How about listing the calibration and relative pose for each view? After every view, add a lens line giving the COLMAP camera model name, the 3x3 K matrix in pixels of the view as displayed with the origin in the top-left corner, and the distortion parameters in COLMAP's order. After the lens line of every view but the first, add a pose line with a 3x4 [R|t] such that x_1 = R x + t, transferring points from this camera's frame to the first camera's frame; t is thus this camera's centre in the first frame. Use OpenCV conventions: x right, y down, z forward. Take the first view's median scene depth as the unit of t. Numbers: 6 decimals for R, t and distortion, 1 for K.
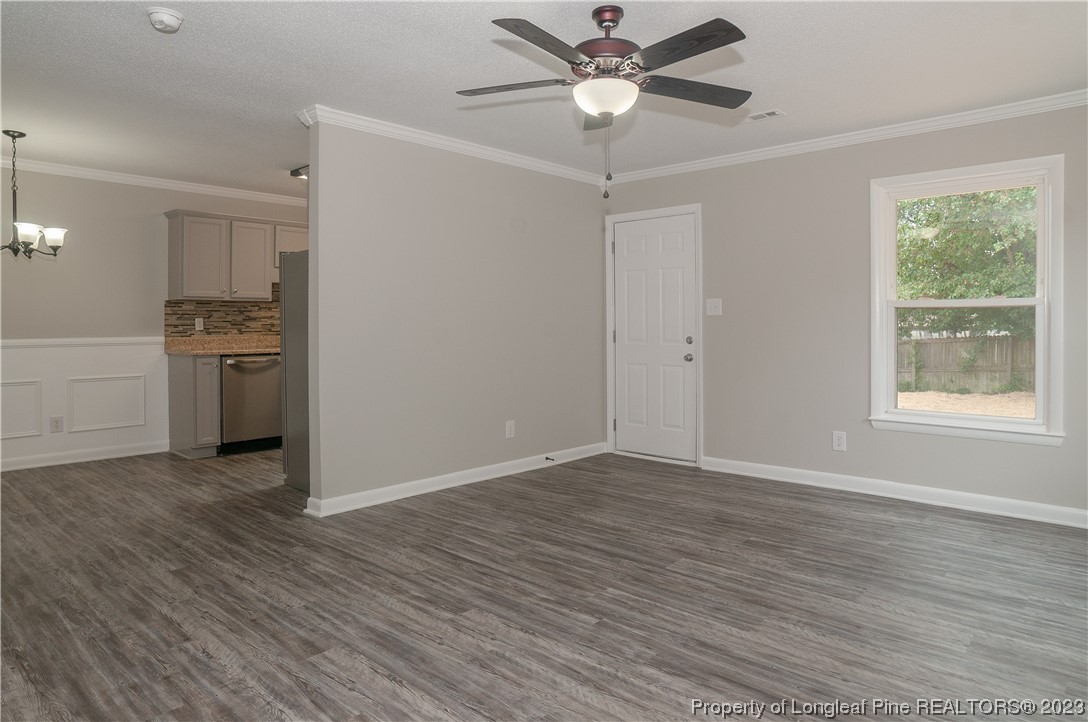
lens RADIAL K [[683.4, 0, 551.4], [0, 683.4, 321.1], [0, 0, 1]] dist [-0.062492, 0.042743]
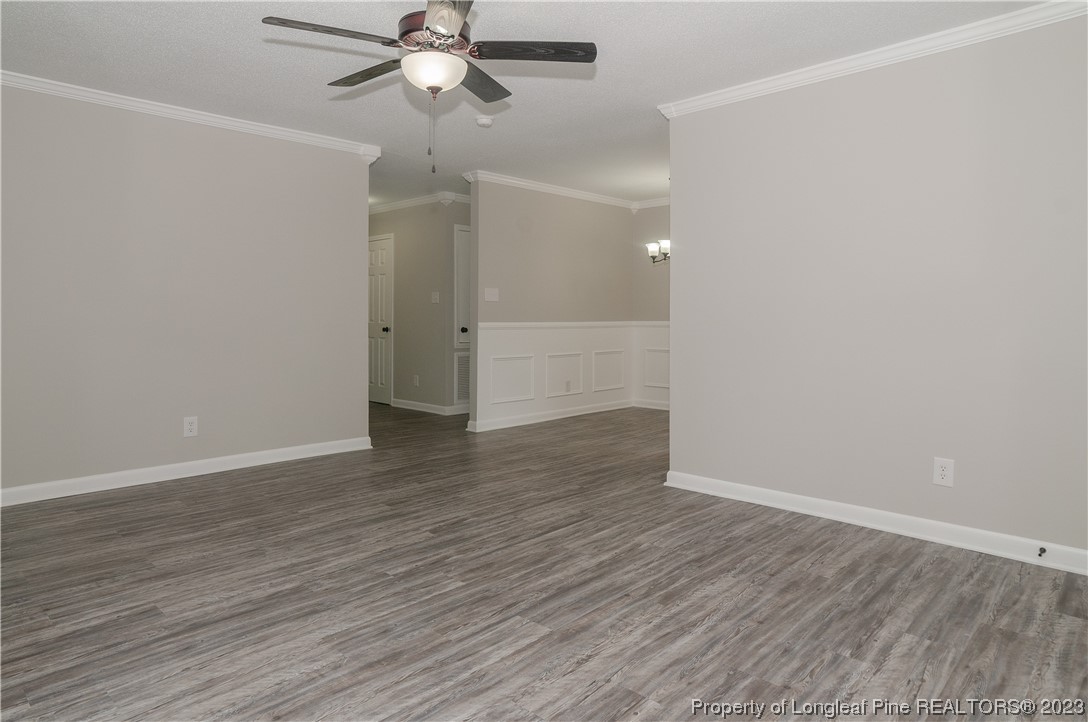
lens RADIAL K [[664.1, 0, 538.0], [0, 664.1, 359.2], [0, 0, 1]] dist [-0.071127, 0.043619]
pose [[-0.049801, 0.061729, -0.996850, 0.926728], [-0.002797, 0.998076, 0.061945, 0.028151], [0.998755, 0.005873, -0.049532, 1.096656]]
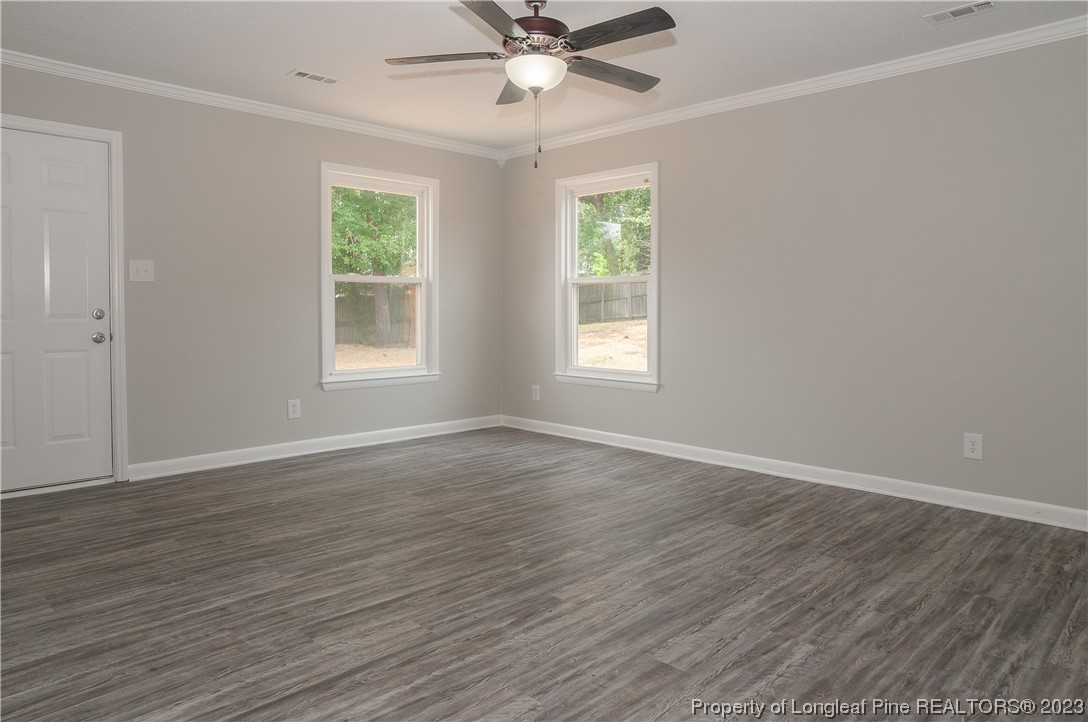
lens RADIAL K [[697.9, 0, 565.9], [0, 697.9, 328.8], [0, 0, 1]] dist [-0.065352, 0.035132]
pose [[0.042307, -0.029015, 0.998683, -0.911477], [-0.004263, 0.999564, 0.029221, 0.036016], [-0.999096, -0.005494, 0.042164, 0.831084]]
